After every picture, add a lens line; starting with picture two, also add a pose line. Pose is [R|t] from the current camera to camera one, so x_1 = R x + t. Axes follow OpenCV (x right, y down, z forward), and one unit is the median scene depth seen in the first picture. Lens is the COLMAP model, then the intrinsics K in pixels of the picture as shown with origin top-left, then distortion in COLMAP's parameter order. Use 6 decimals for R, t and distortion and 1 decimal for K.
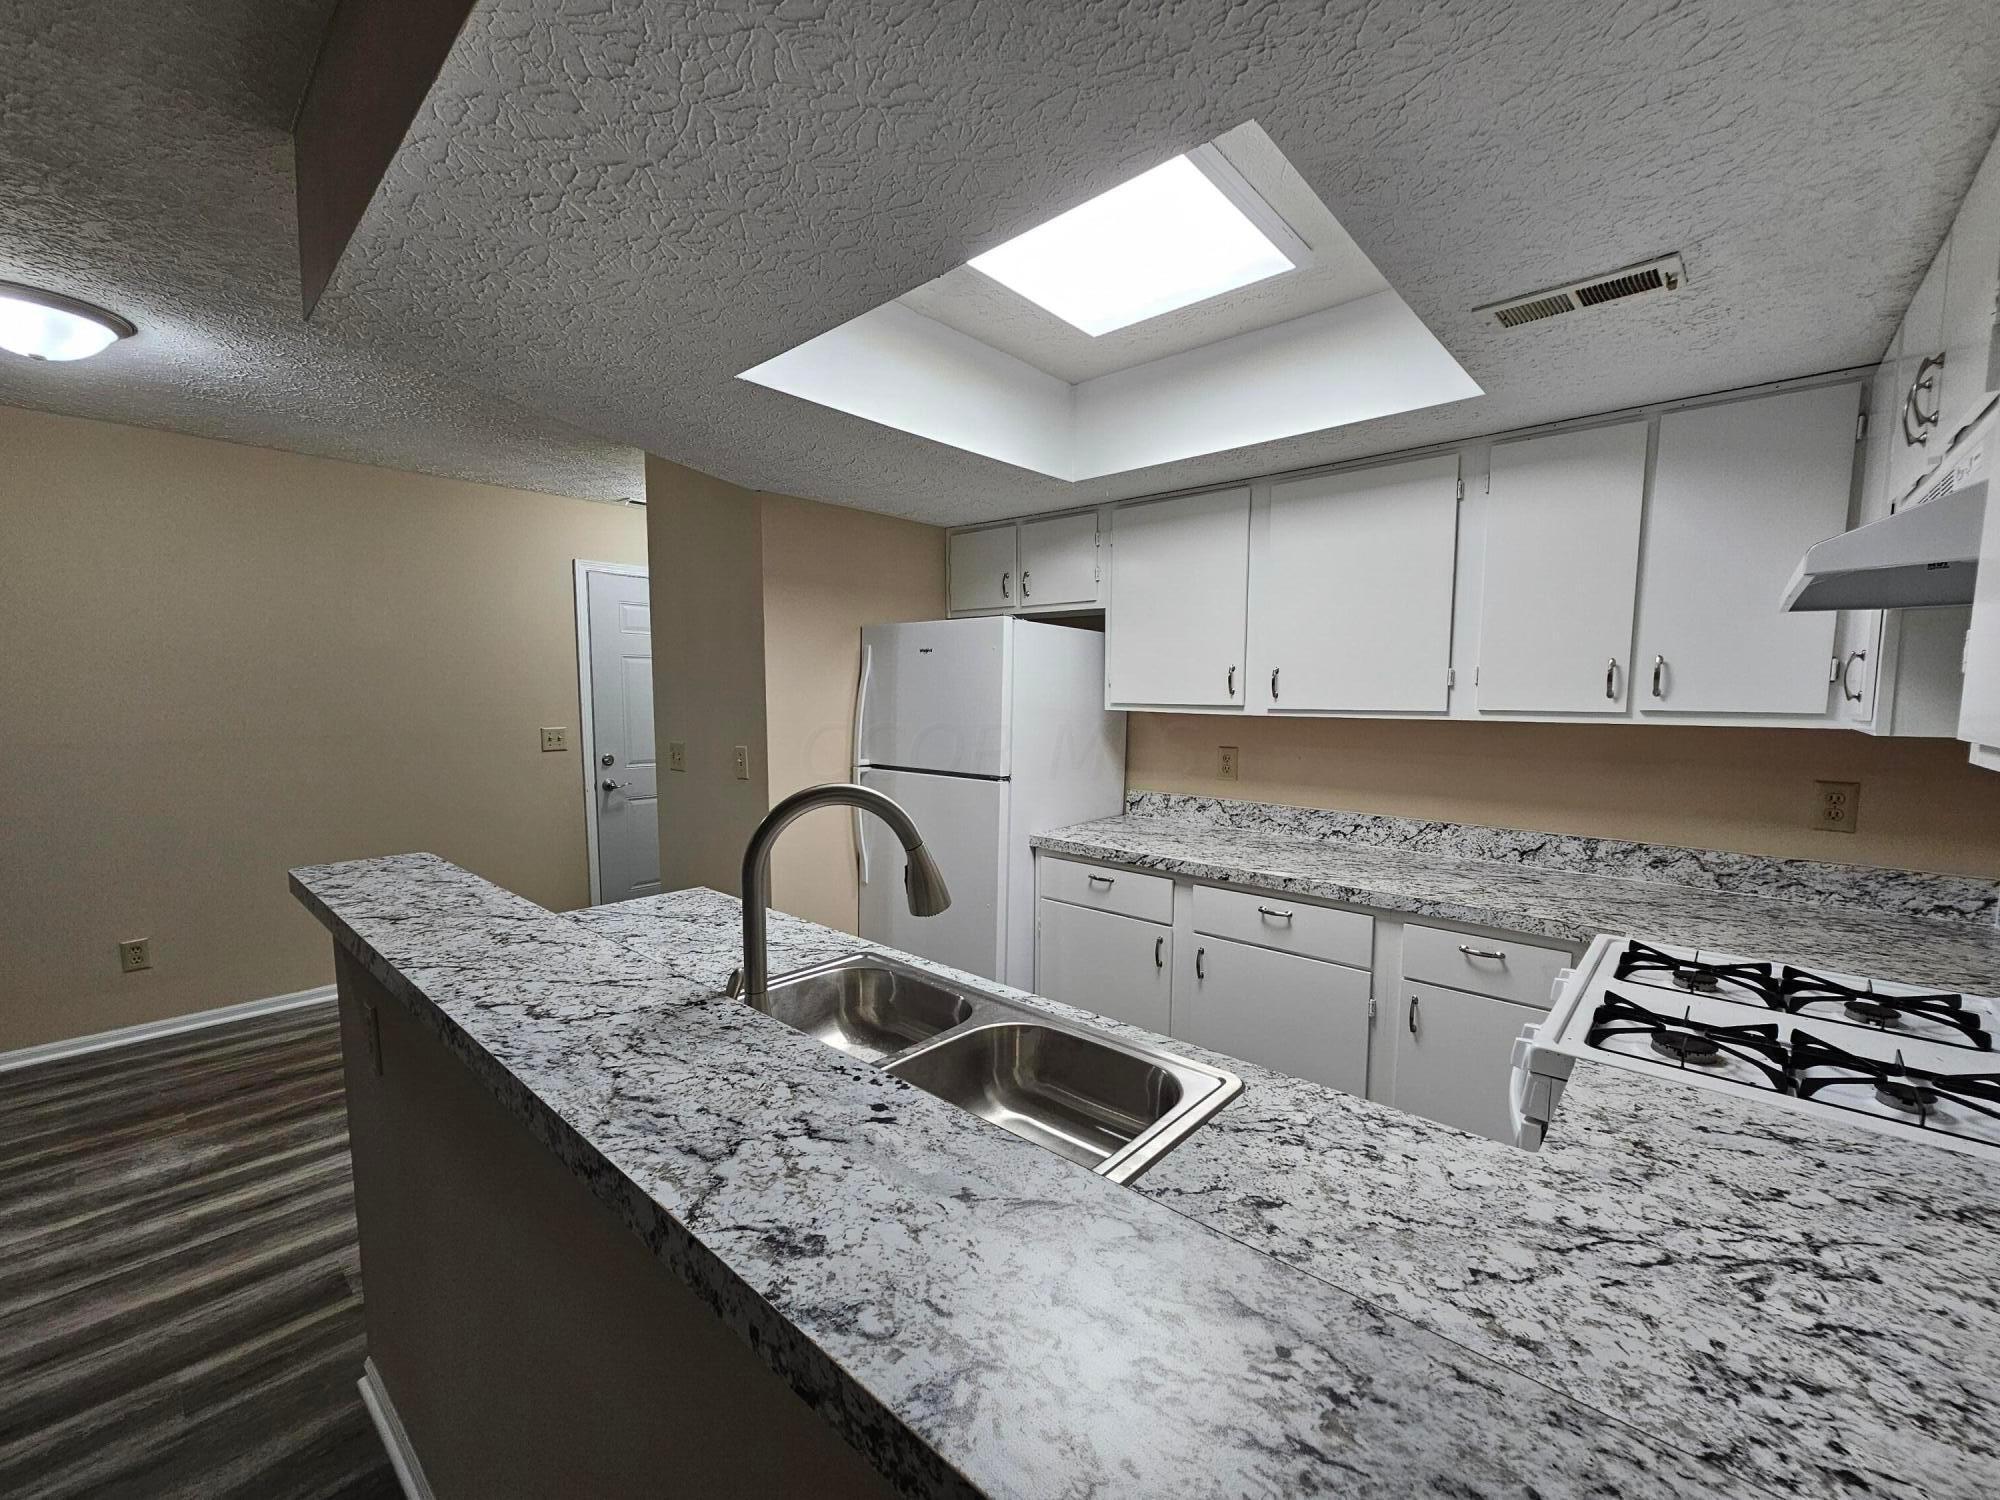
lens RADIAL K [[815.0, 0, 1013.5], [0, 815.0, 771.3], [0, 0, 1]] dist [-0.000481, -0.000617]
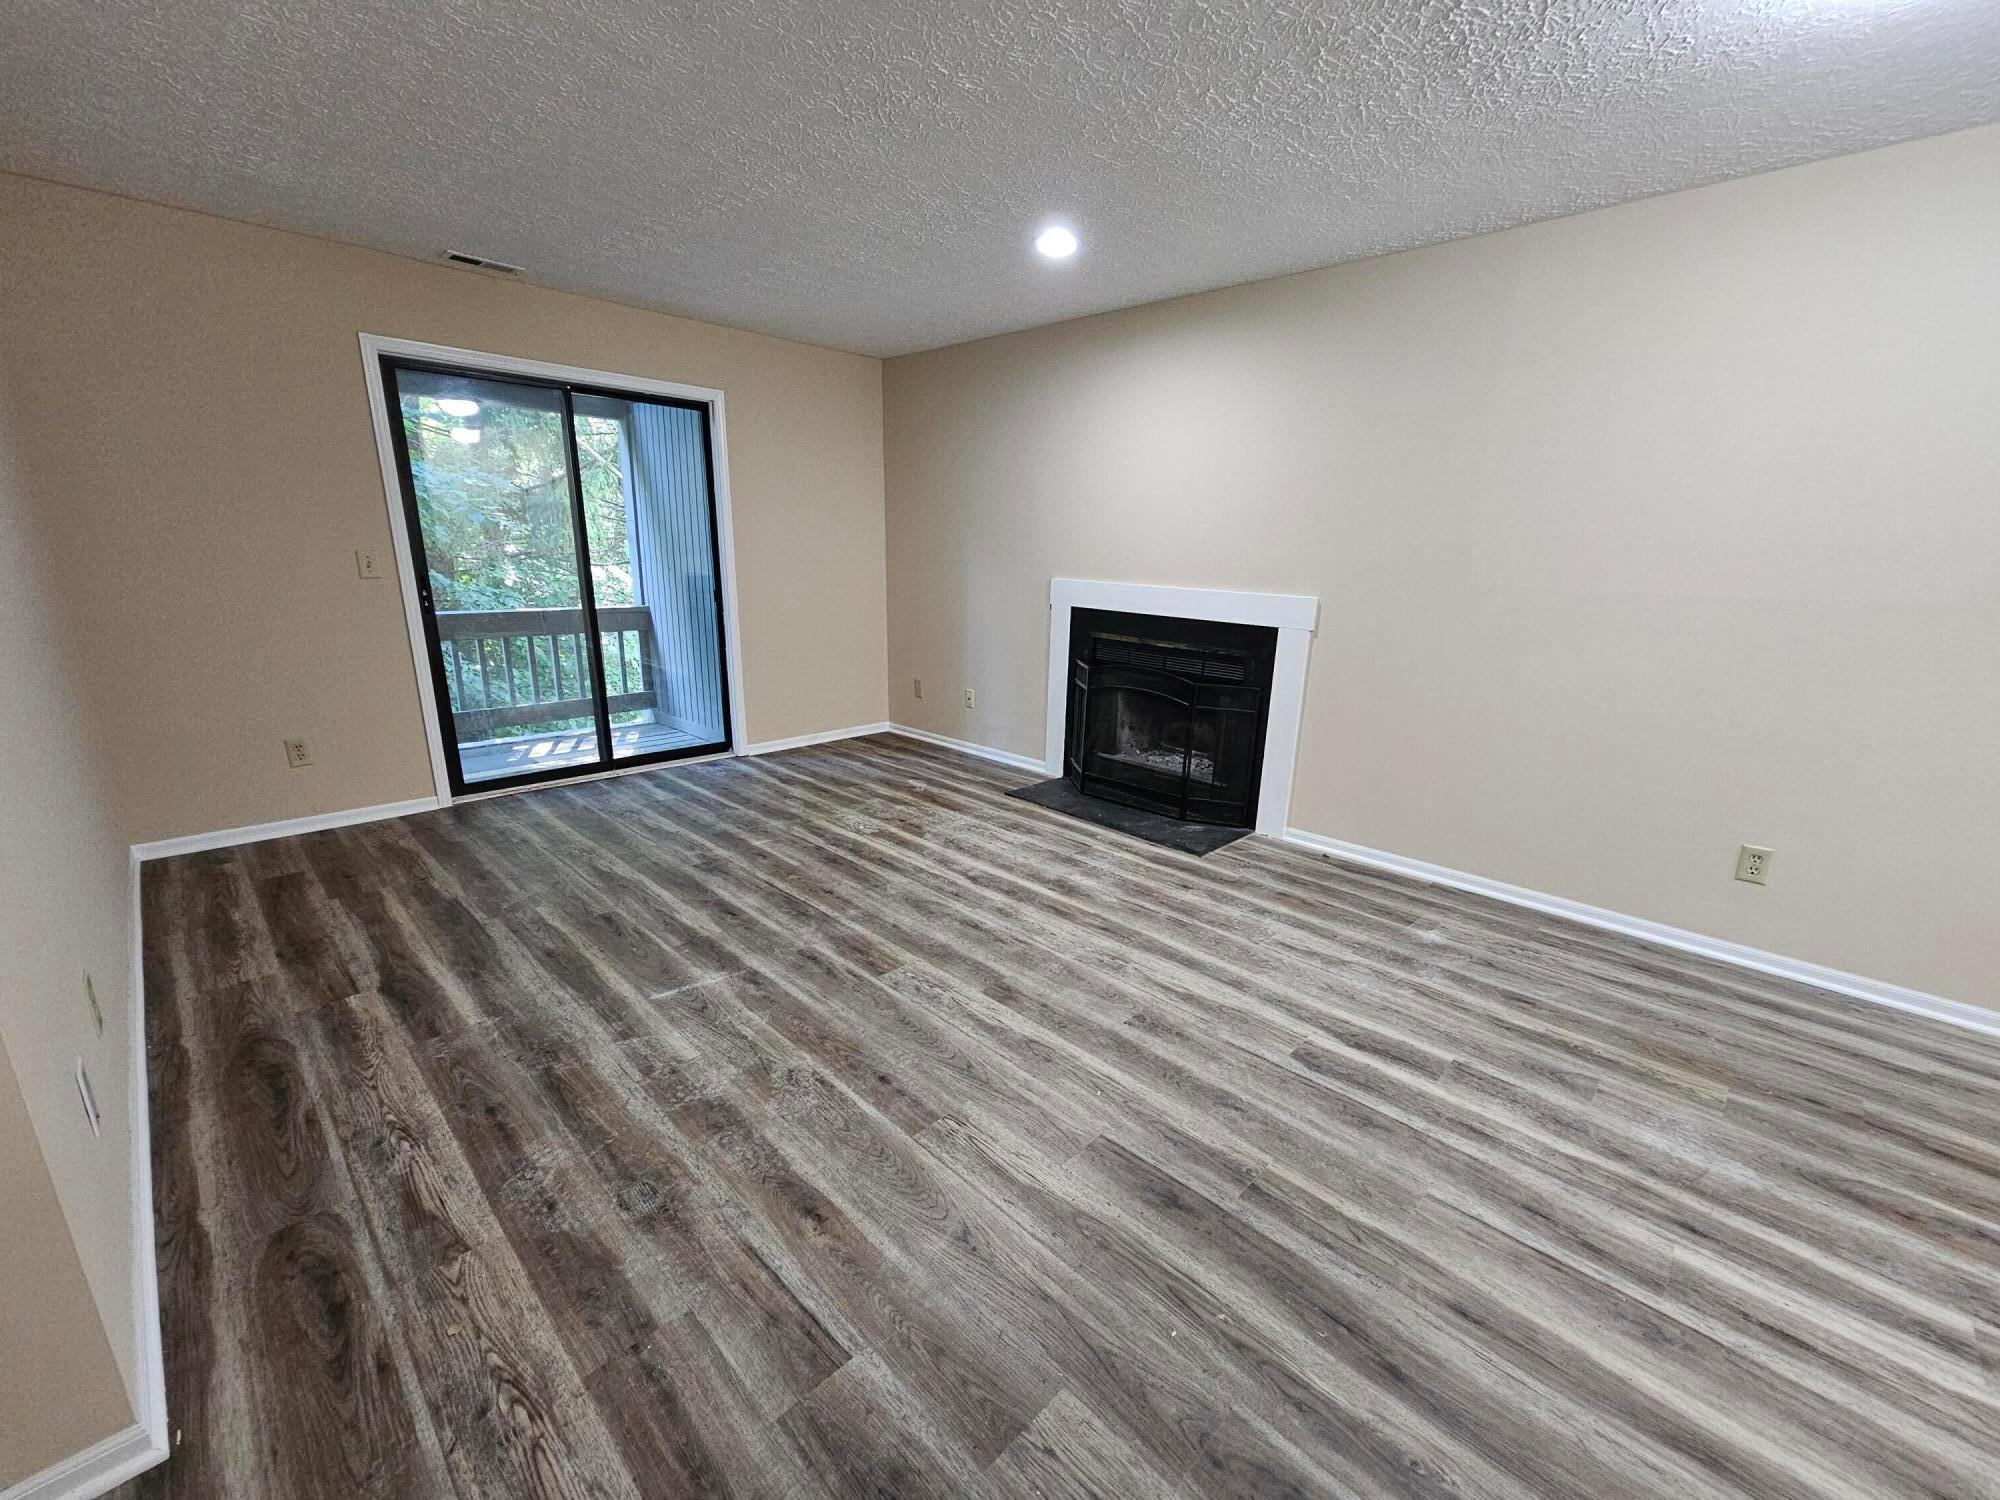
lens RADIAL K [[812.6, 0, 1015.2], [0, 812.6, 771.7], [0, 0, 1]] dist [-0.001008, -0.000416]
pose [[-0.043718, 0.258066, -0.965138, -0.390180], [-0.125066, 0.957048, 0.261568, 0.019734], [0.991185, 0.132141, -0.009565, 0.356946]]
